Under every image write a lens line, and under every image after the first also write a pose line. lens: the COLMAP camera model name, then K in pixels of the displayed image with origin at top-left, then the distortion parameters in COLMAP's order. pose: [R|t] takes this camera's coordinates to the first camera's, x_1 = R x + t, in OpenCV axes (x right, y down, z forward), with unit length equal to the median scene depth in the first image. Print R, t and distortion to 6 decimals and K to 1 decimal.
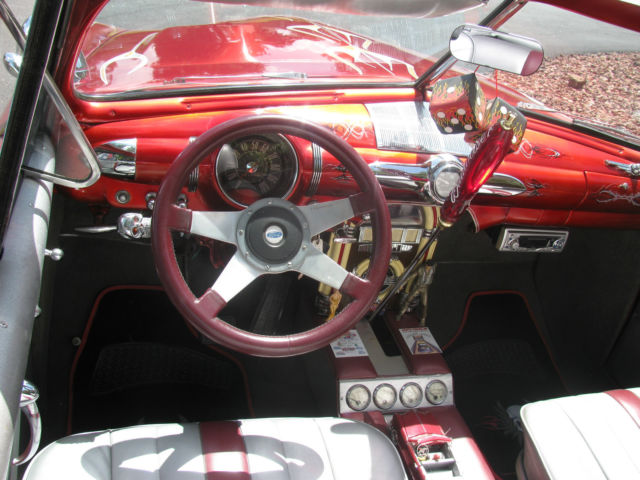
lens RADIAL K [[662.7, 0, 320.0], [0, 662.7, 240.0], [0, 0, 1]] dist [-0.242327, 0.308373]
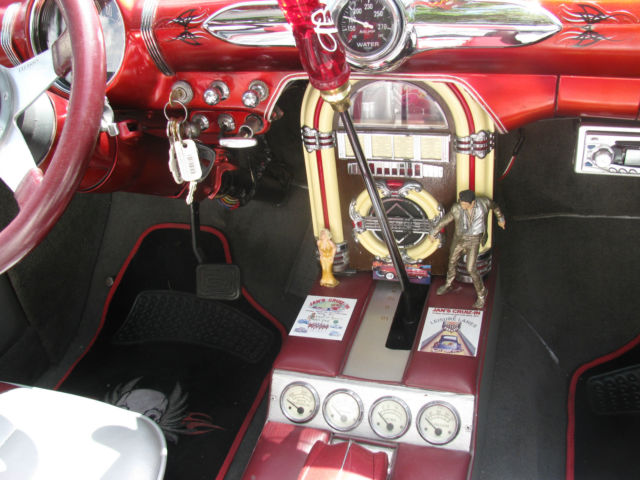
lens RADIAL K [[662.7, 0, 320.0], [0, 662.7, 240.0], [0, 0, 1]] dist [-0.242327, 0.308373]
pose [[0.793315, 0.053310, -0.606473, 0.549280], [-0.039827, 0.998569, 0.035678, 0.076487], [0.607508, -0.004150, 0.794303, 0.628315]]
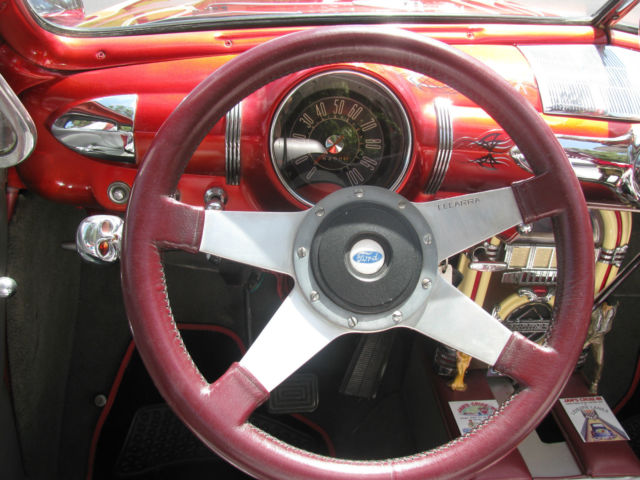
lens RADIAL K [[662.7, 0, 320.0], [0, 662.7, 240.0], [0, 0, 1]] dist [-0.242327, 0.308373]
pose [[0.986521, 0.001677, -0.163627, -0.018882], [-0.007104, 0.999444, -0.032585, -0.003888], [0.163481, 0.033308, 0.985984, 0.431753]]
